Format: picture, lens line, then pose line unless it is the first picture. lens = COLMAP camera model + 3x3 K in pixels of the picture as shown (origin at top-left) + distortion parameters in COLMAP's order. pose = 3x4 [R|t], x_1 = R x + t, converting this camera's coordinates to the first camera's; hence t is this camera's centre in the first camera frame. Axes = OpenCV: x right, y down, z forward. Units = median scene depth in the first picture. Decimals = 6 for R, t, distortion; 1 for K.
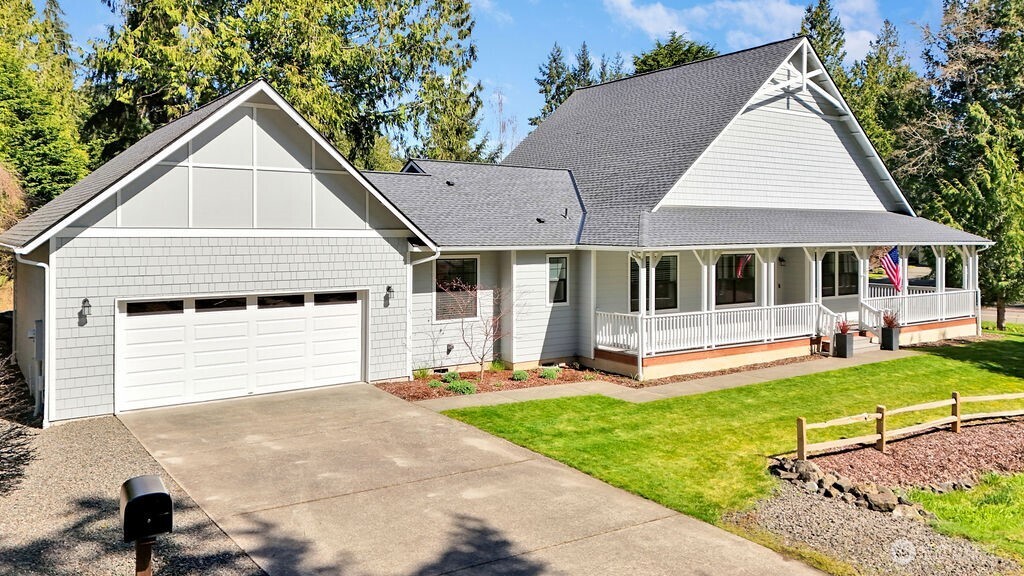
lens RADIAL K [[764.3, 0, 507.2], [0, 764.3, 268.5], [0, 0, 1]] dist [0.042067, -0.003680]
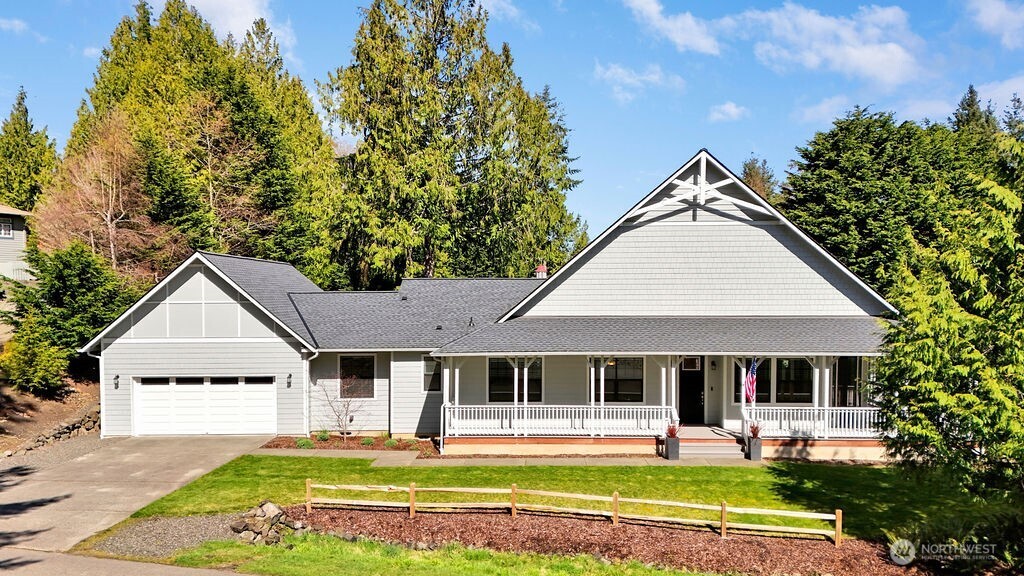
lens RADIAL K [[776.0, 0, 529.8], [0, 776.0, 312.1], [0, 0, 1]] dist [0.005959, 0.000197]
pose [[0.813084, 0.003078, -0.582139, 1.017617], [-0.019548, 0.999566, -0.022018, -0.067923], [0.581819, 0.029283, 0.812791, 0.006682]]
